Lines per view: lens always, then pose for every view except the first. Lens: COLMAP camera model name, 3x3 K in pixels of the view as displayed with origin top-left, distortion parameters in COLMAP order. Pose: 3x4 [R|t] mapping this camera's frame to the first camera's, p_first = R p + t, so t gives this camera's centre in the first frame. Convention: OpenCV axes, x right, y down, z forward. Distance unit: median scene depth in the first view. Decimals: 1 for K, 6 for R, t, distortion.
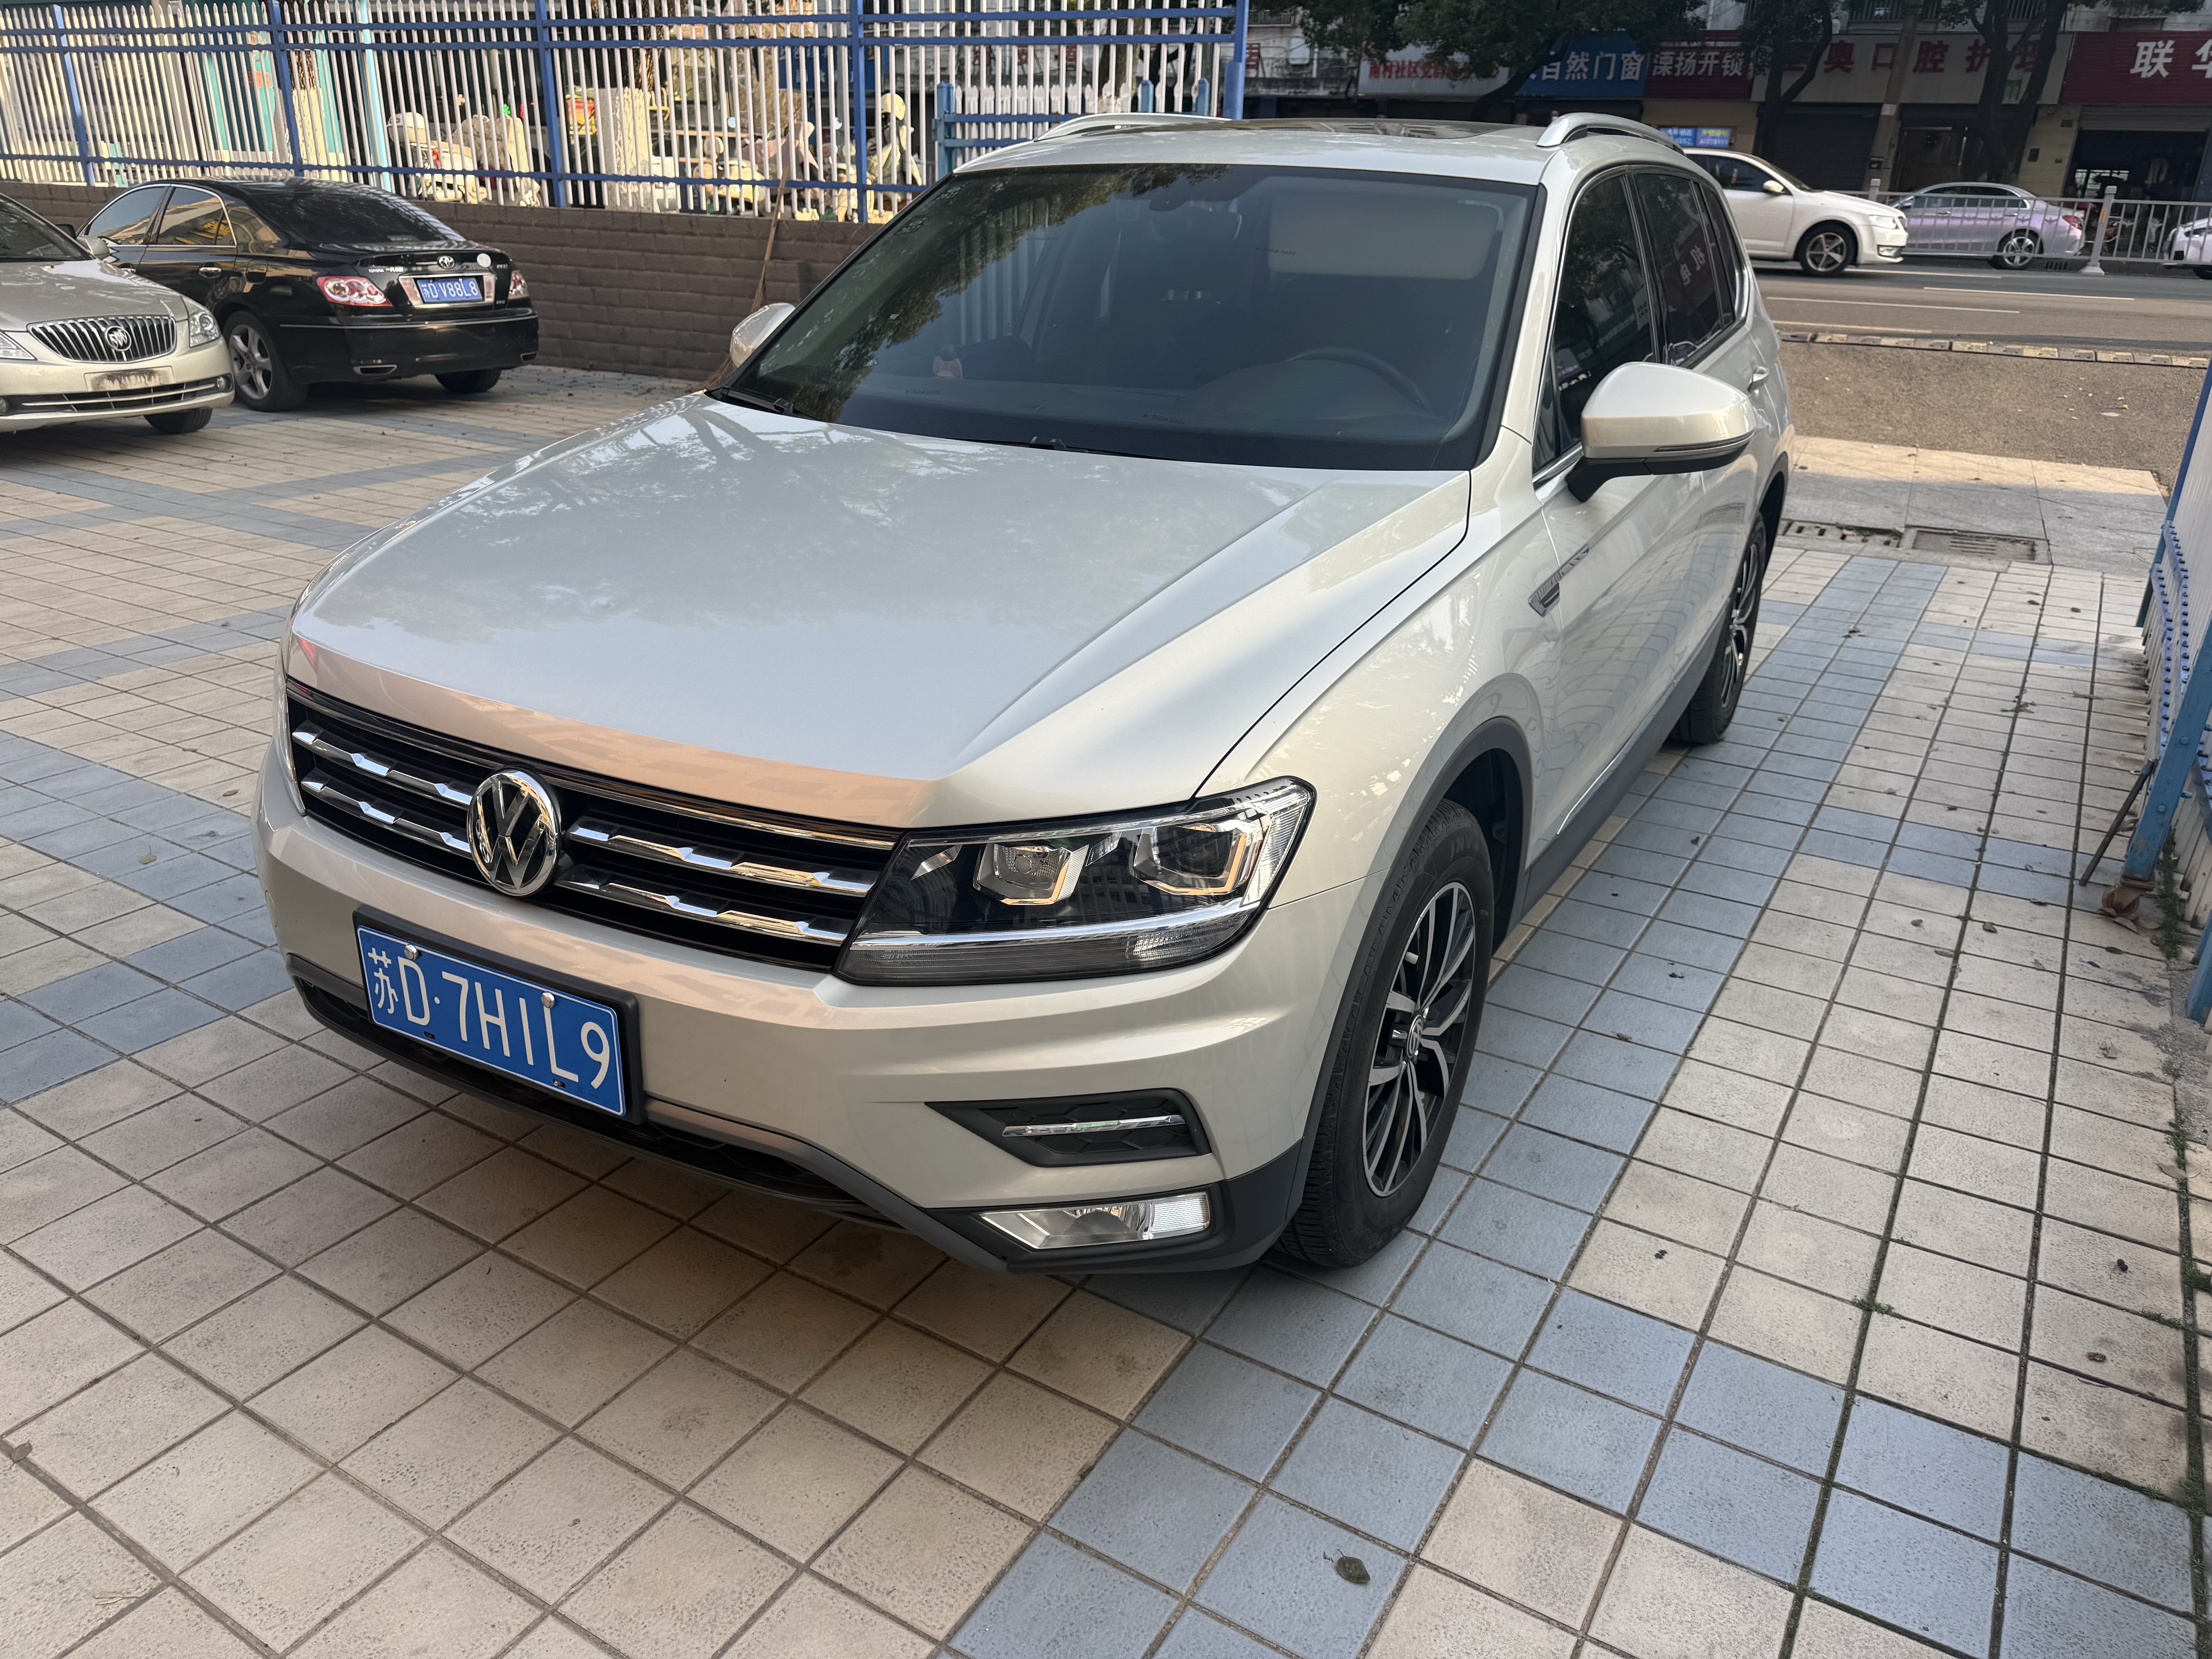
lens RADIAL K [[1568.0, 0, 1116.0], [0, 1568.0, 839.4], [0, 0, 1]] dist [0.002735, -0.015689]
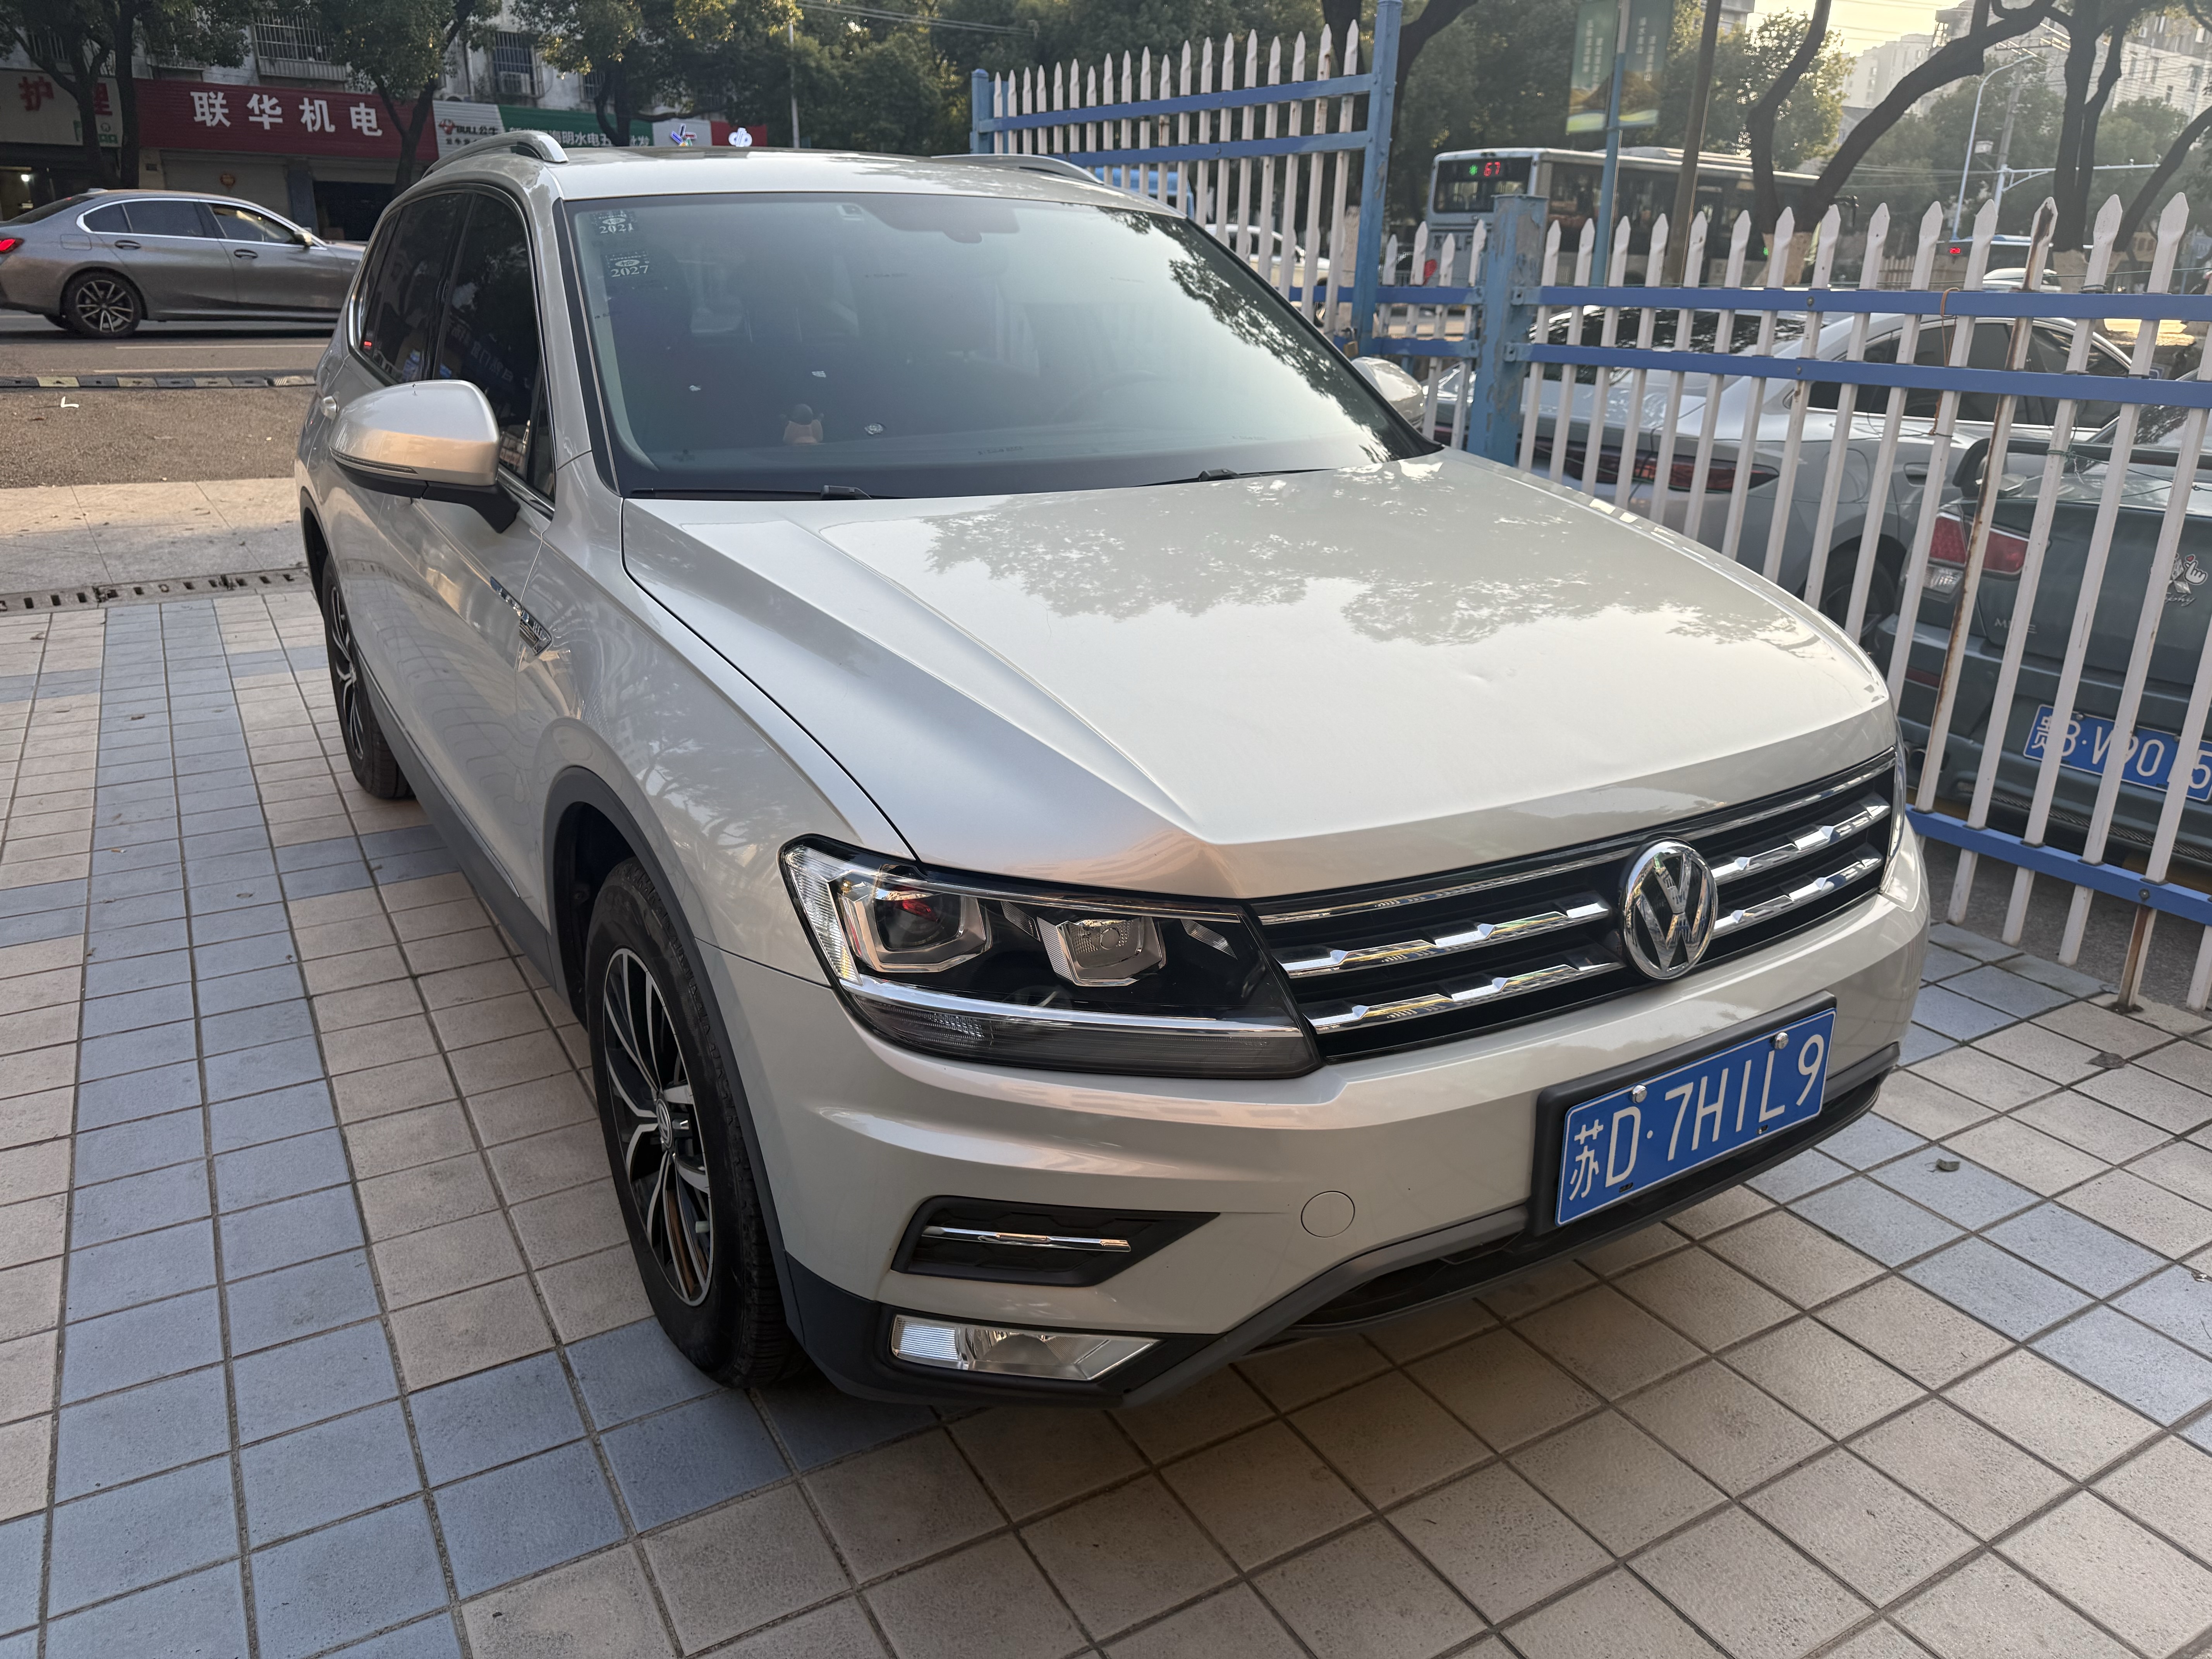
lens RADIAL K [[1568.0, 0, 1116.0], [0, 1568.0, 819.0], [0, 0, 1]] dist [0.002735, -0.015689]
pose [[0.468445, -0.298435, 0.831562, -1.204959], [0.327662, 0.932783, 0.150179, -0.281430], [-0.820485, 0.202121, 0.534744, 0.712093]]
